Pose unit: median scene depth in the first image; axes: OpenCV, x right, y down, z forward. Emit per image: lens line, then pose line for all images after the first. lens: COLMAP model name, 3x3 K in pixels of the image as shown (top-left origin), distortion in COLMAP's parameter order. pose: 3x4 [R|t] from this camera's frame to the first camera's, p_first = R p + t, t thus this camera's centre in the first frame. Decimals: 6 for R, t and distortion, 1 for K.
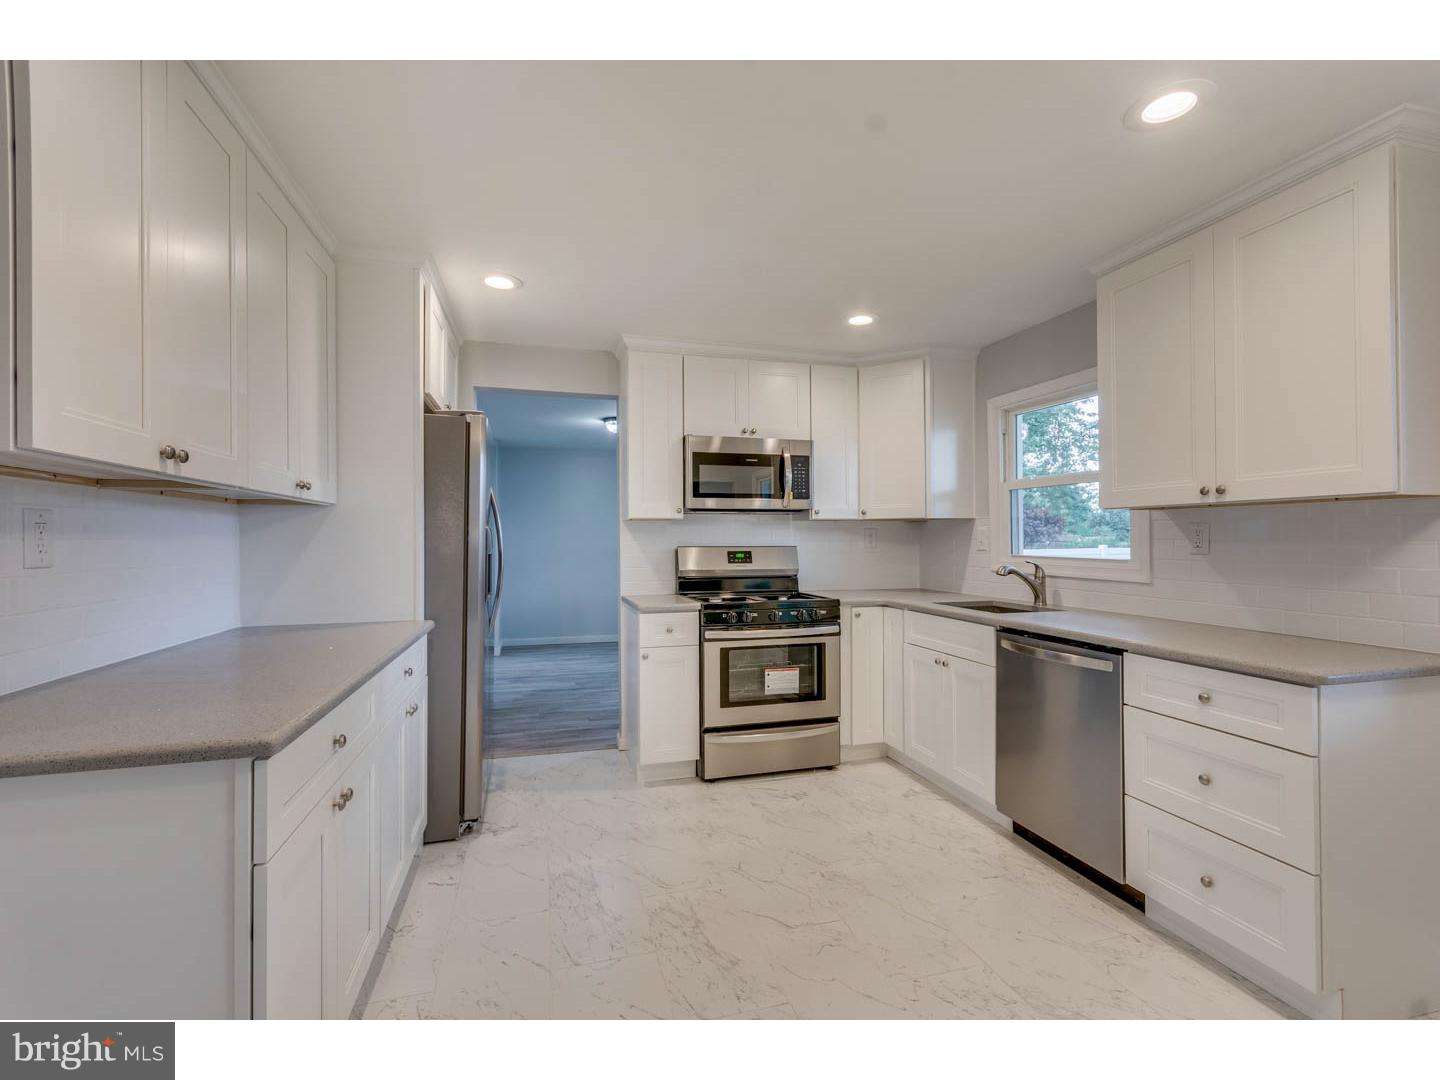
lens RADIAL K [[637.1, 0, 720.0], [0, 637.1, 536.1], [0, 0, 1]] dist [-0.003062, 0.001788]
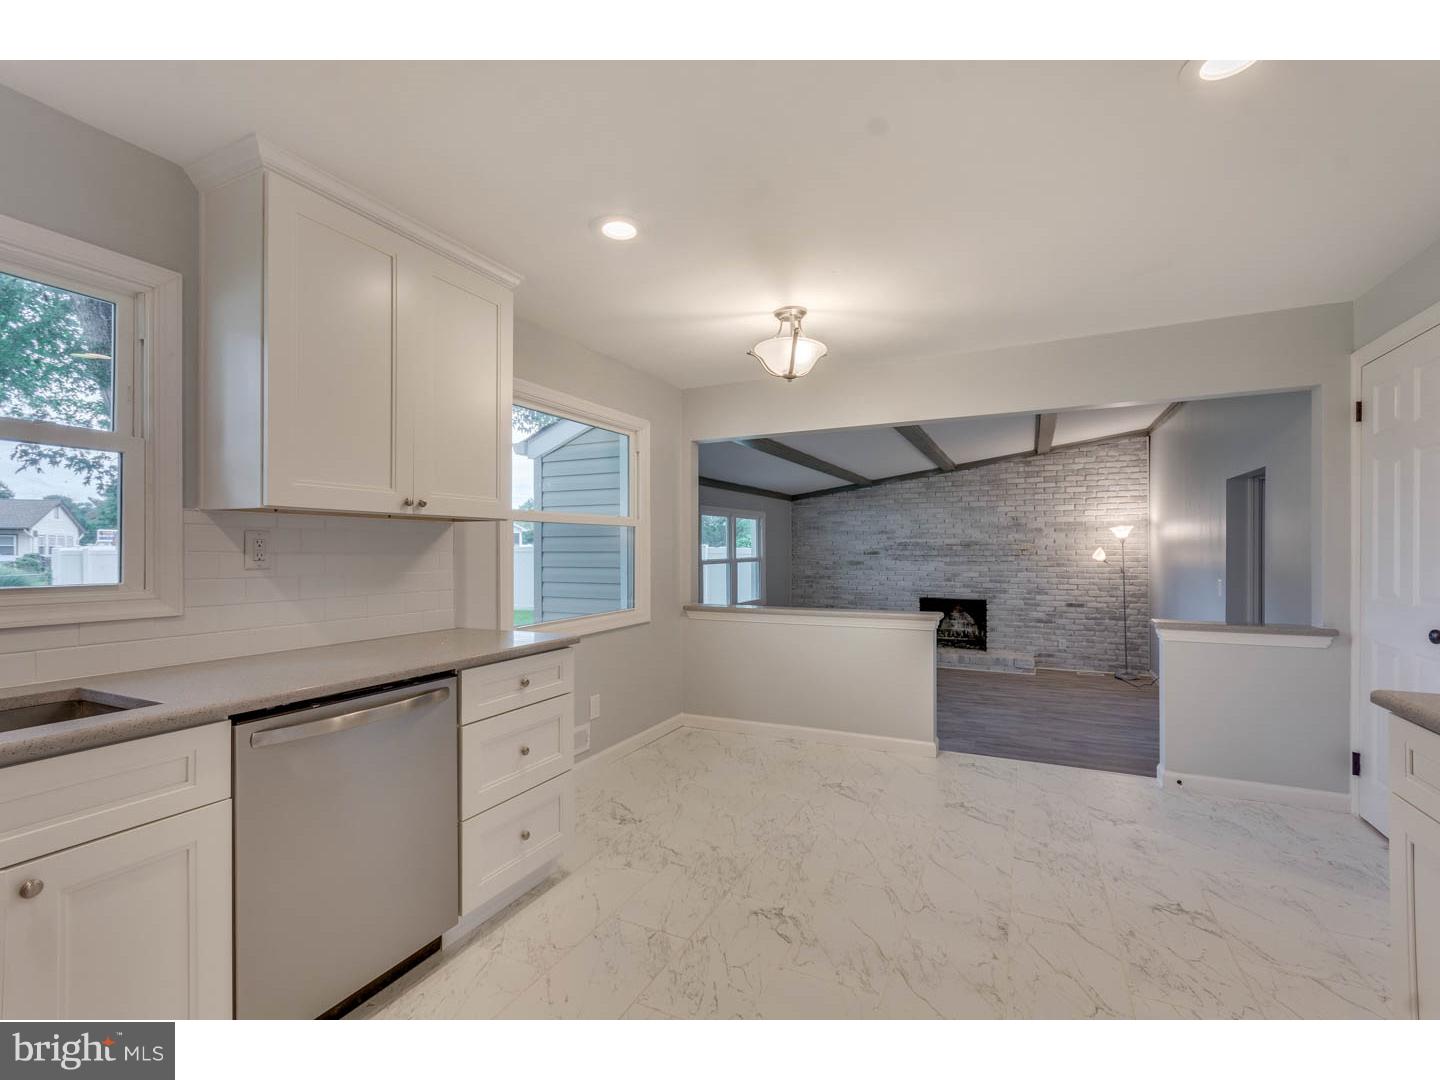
lens RADIAL K [[637.1, 0, 722.3], [0, 637.1, 546.7], [0, 0, 1]] dist [-0.003062, 0.001788]
pose [[-0.737915, 0.001801, 0.674892, -0.305559], [-0.002151, 0.999985, -0.005019, 0.003411], [-0.674891, -0.005155, -0.737900, 1.552920]]
